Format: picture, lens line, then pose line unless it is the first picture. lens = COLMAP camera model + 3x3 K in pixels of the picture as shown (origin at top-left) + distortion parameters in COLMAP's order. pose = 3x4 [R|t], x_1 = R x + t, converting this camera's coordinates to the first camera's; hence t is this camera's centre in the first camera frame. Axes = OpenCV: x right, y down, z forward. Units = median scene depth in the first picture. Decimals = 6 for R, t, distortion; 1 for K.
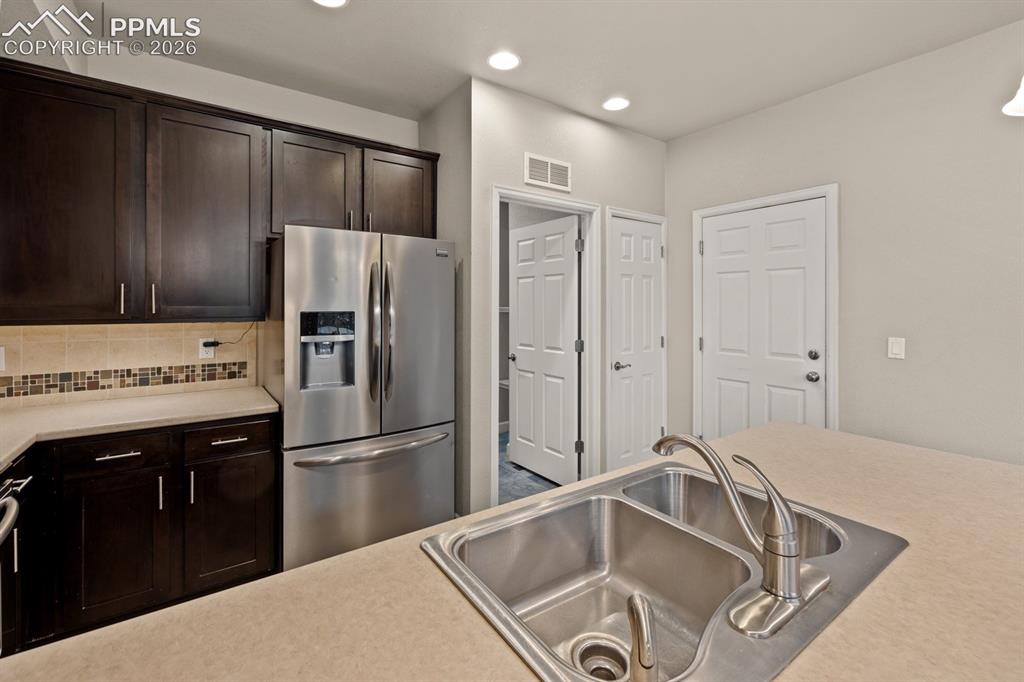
lens RADIAL K [[444.8, 0, 508.3], [0, 444.8, 304.6], [0, 0, 1]] dist [-0.000619, -0.000208]
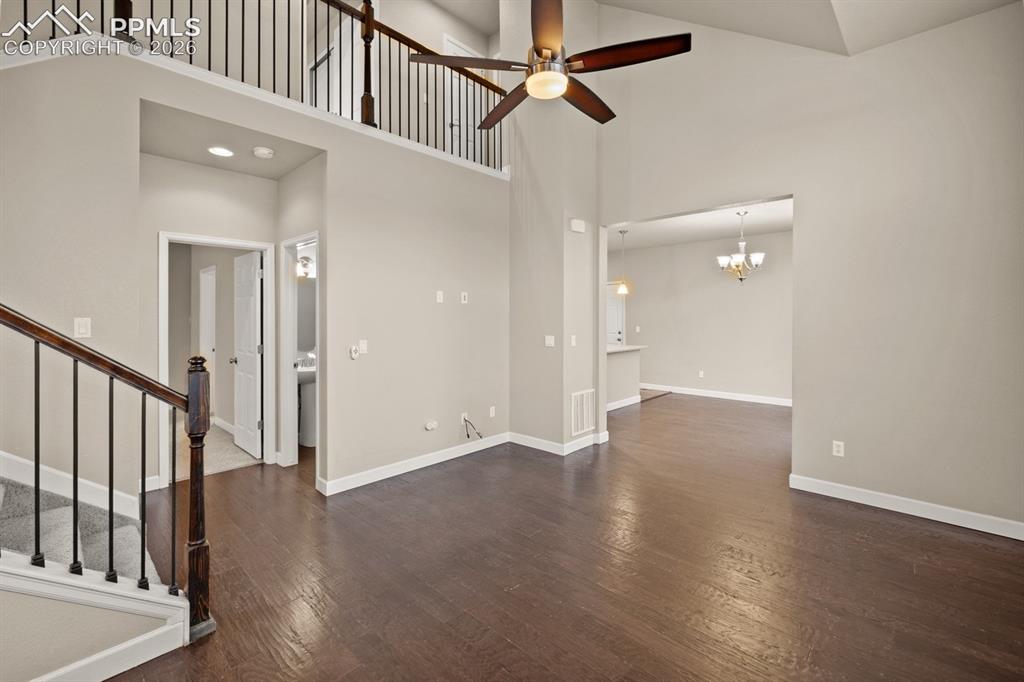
lens RADIAL K [[441.2, 0, 507.7], [0, 441.2, 314.4], [0, 0, 1]] dist [-0.000619, -0.000108]
pose [[0.979099, 0.000758, 0.203384, -0.836366], [-0.000426, 0.999999, -0.001673, -0.014898], [-0.203385, 0.001552, 0.979098, -2.168116]]
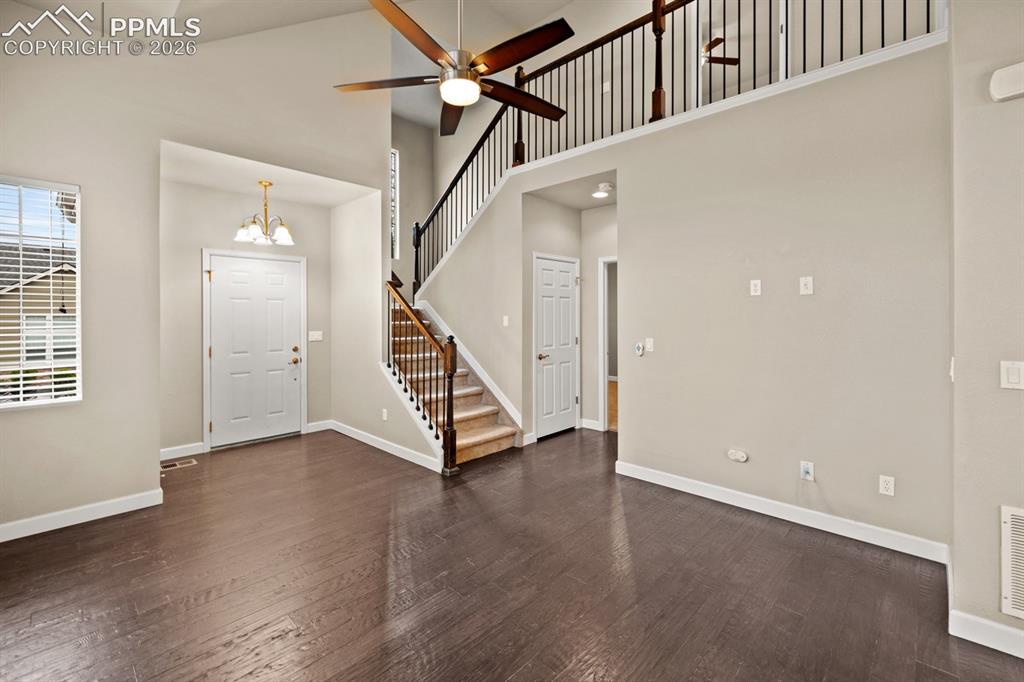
lens RADIAL K [[441.2, 0, 507.7], [0, 441.2, 314.4], [0, 0, 1]] dist [-0.000619, -0.000108]
pose [[0.188225, -0.001602, -0.982125, 0.367738], [0.006685, 0.999978, -0.000350, -0.014129], [0.982103, -0.006500, 0.188231, -1.373959]]
